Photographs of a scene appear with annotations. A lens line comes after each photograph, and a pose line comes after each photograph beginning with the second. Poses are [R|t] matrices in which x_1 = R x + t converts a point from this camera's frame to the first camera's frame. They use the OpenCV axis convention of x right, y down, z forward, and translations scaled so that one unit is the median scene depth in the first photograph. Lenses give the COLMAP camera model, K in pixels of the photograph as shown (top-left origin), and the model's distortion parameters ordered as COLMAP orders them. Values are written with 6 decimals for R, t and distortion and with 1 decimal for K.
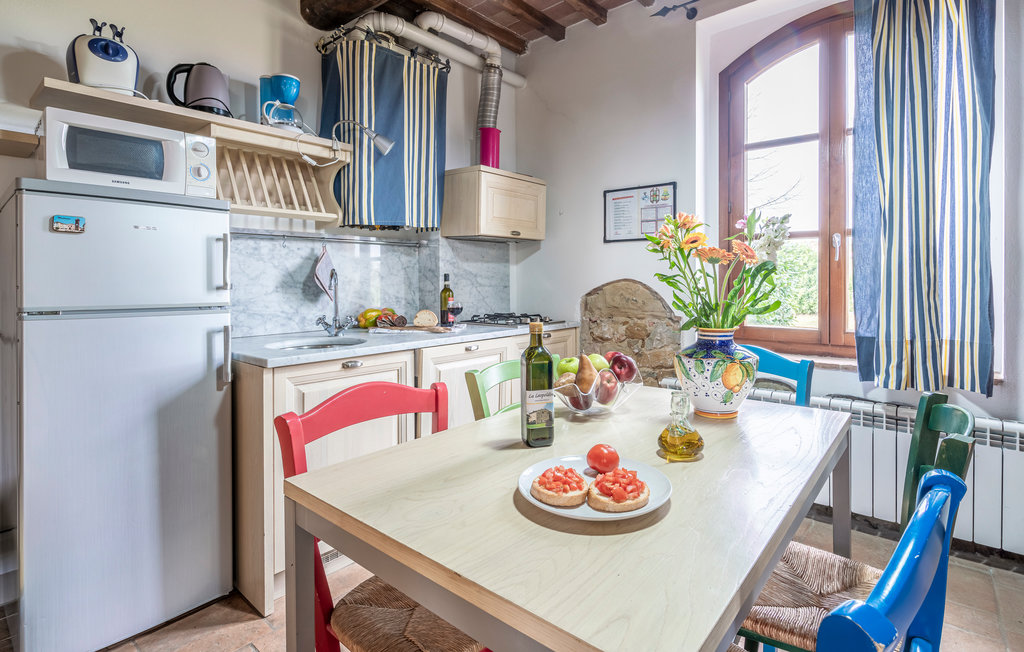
lens RADIAL K [[497.2, 0, 547.3], [0, 497.2, 278.7], [0, 0, 1]] dist [0.003711, 0.000903]
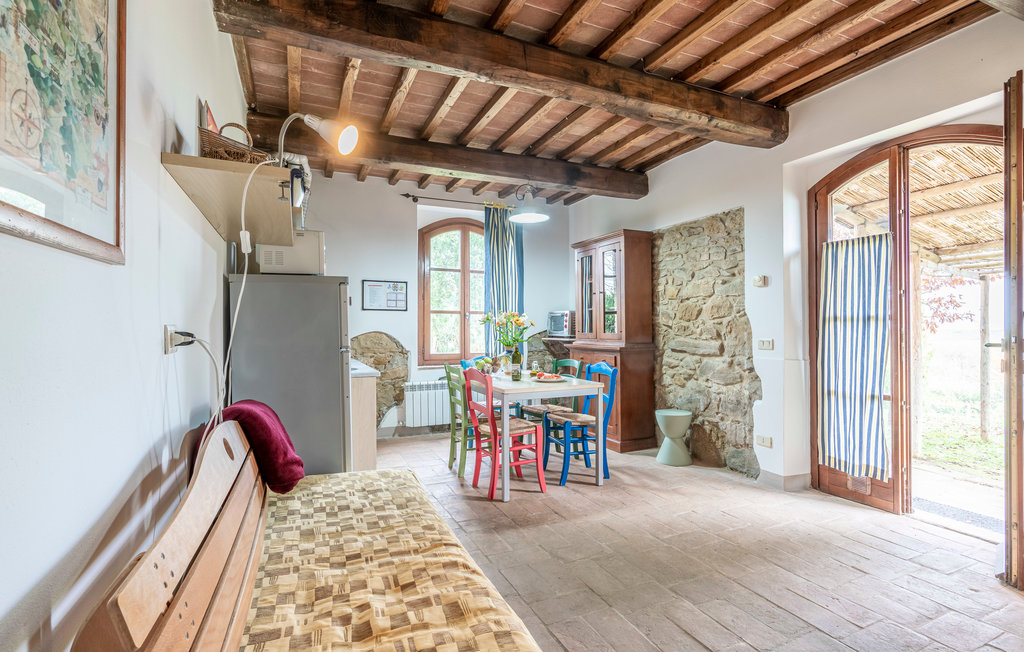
lens RADIAL K [[467.9, 0, 484.0], [0, 467.9, 325.0], [0, 0, 1]] dist [0.001411, -0.000532]
pose [[0.470891, 0.014369, 0.882074, -1.281030], [-0.000518, 0.999872, -0.016012, 0.004482], [-0.882191, 0.007083, 0.470838, -0.135350]]
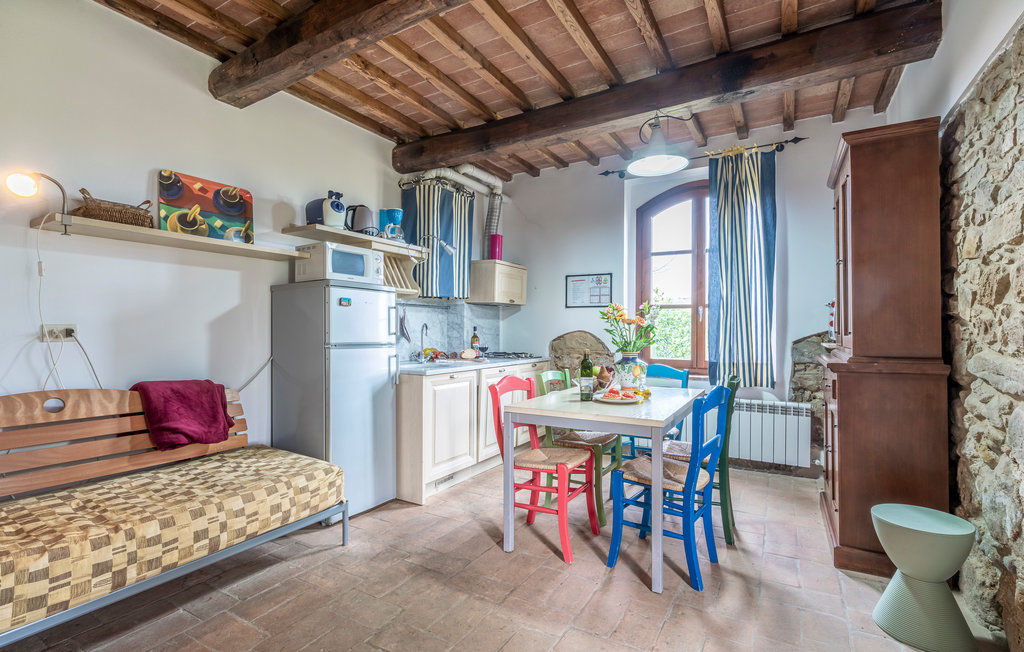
lens RADIAL K [[467.9, 0, 517.7], [0, 467.9, 326.0], [0, 0, 1]] dist [0.001411, -0.000532]
pose [[0.988893, 0.008864, 0.148362, -0.303501], [-0.007745, 0.999937, -0.008122, -0.000789], [-0.148424, 0.006882, 0.988900, -0.541213]]
